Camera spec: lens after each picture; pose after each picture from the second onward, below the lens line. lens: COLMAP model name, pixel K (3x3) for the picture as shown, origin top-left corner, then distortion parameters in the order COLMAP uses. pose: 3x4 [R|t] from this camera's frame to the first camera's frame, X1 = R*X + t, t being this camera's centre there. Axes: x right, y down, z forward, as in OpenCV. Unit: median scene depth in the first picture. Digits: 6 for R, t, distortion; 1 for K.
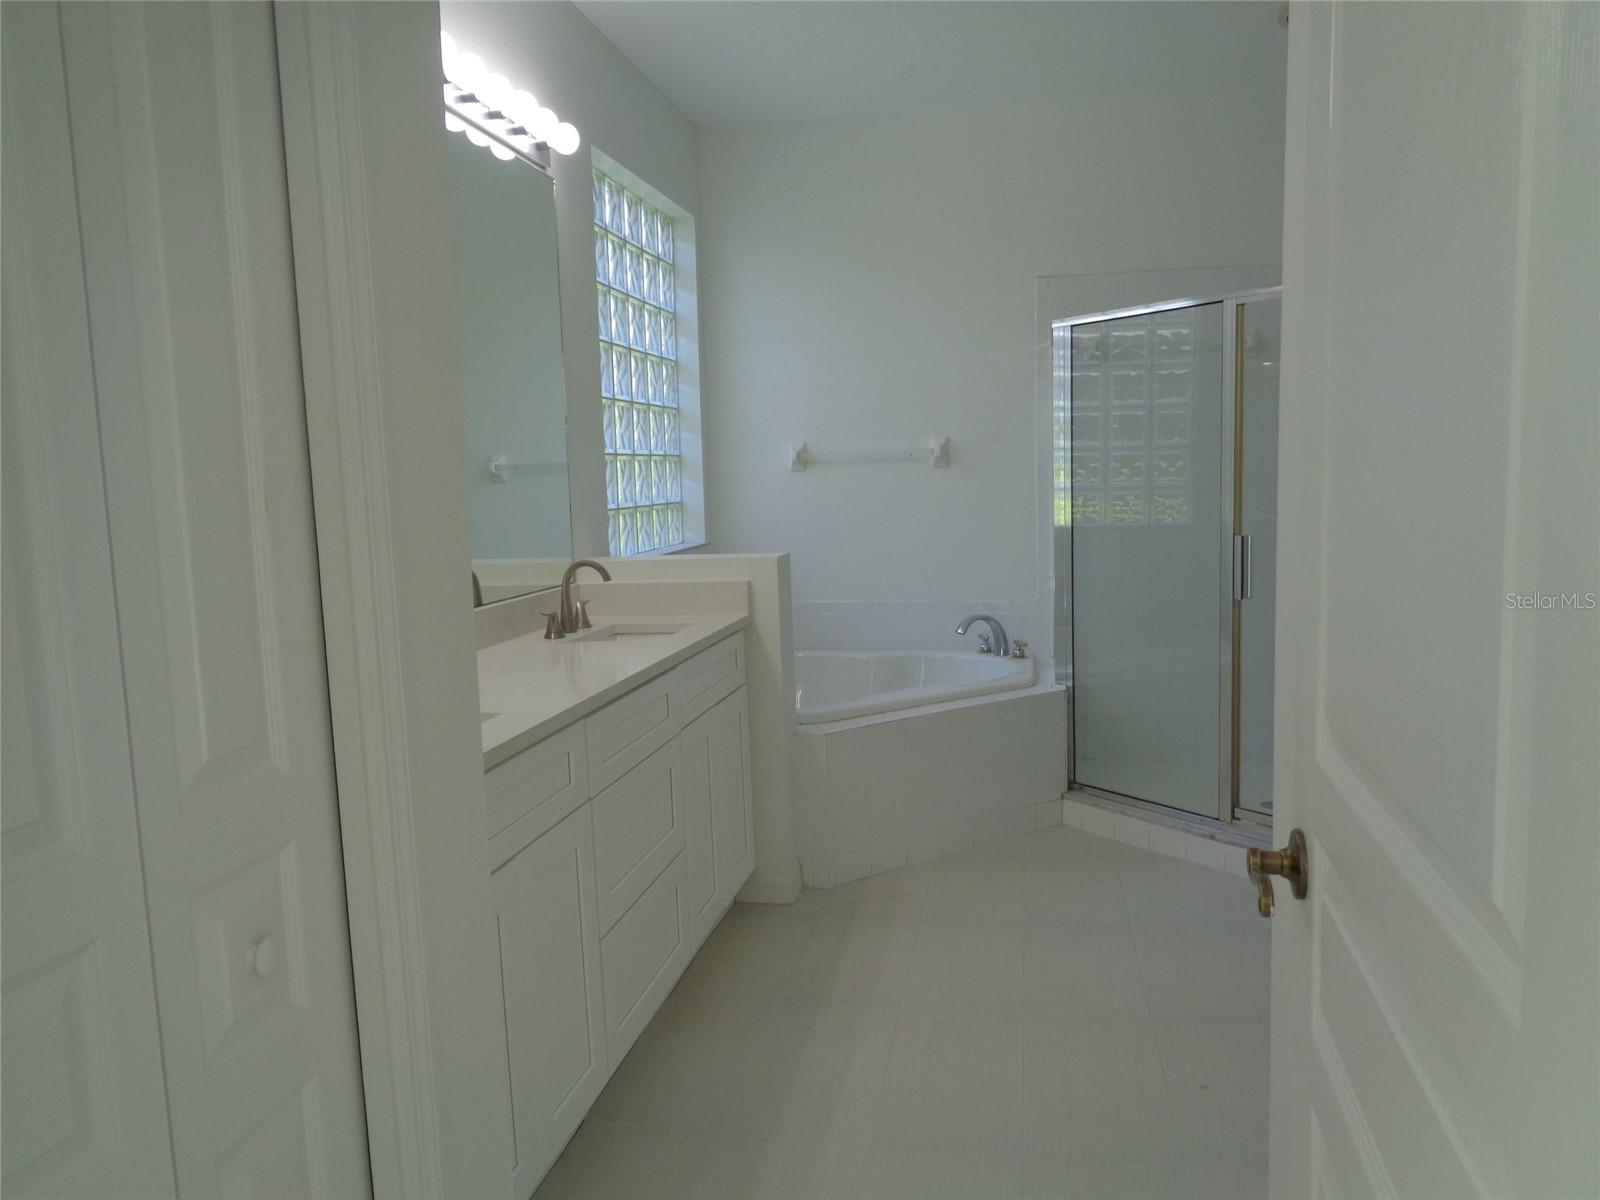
lens RADIAL K [[1201.6, 0, 800.0], [0, 1201.6, 600.0], [0, 0, 1]] dist [0.002567, 0.001426]
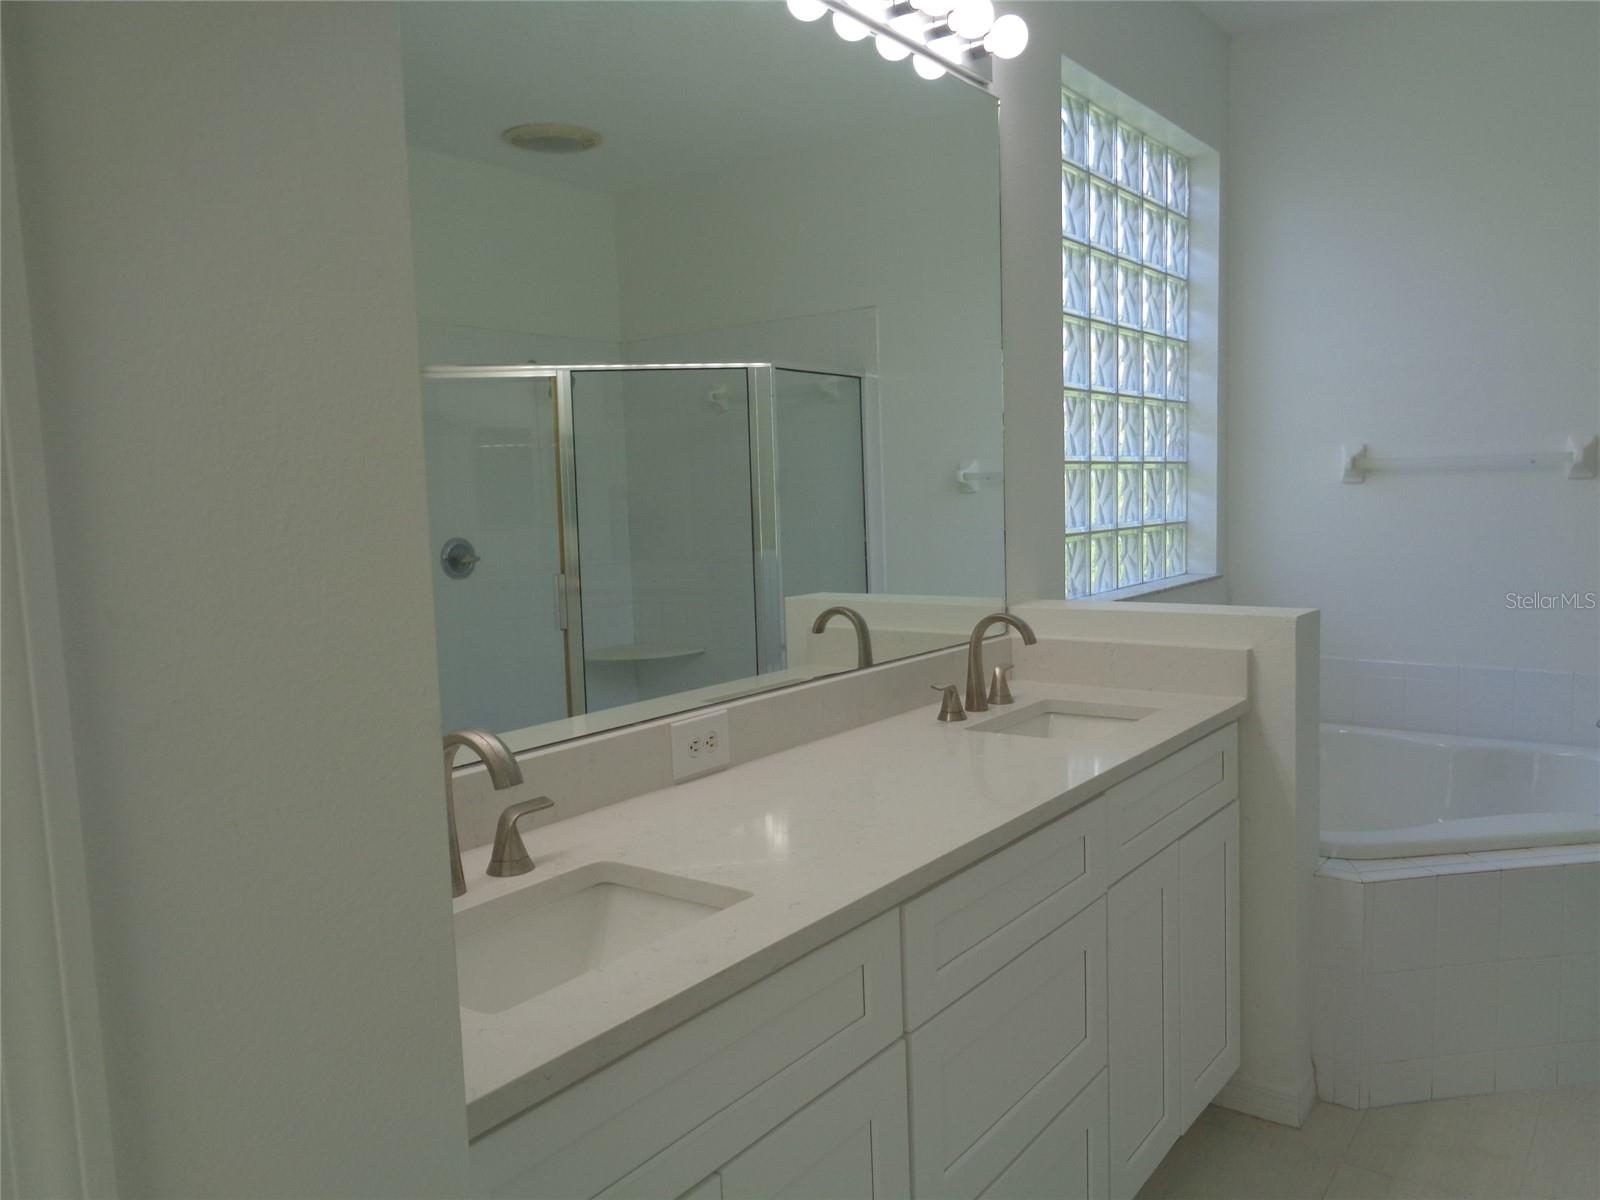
lens RADIAL K [[1182.3, 0, 796.4], [0, 1182.3, 592.4], [0, 0, 1]] dist [-0.007129, 0.001170]
pose [[0.896975, 0.046237, -0.439656, 0.015745], [-0.048086, 0.998819, 0.006937, -0.032437], [0.439458, 0.014919, 0.898139, 0.224916]]
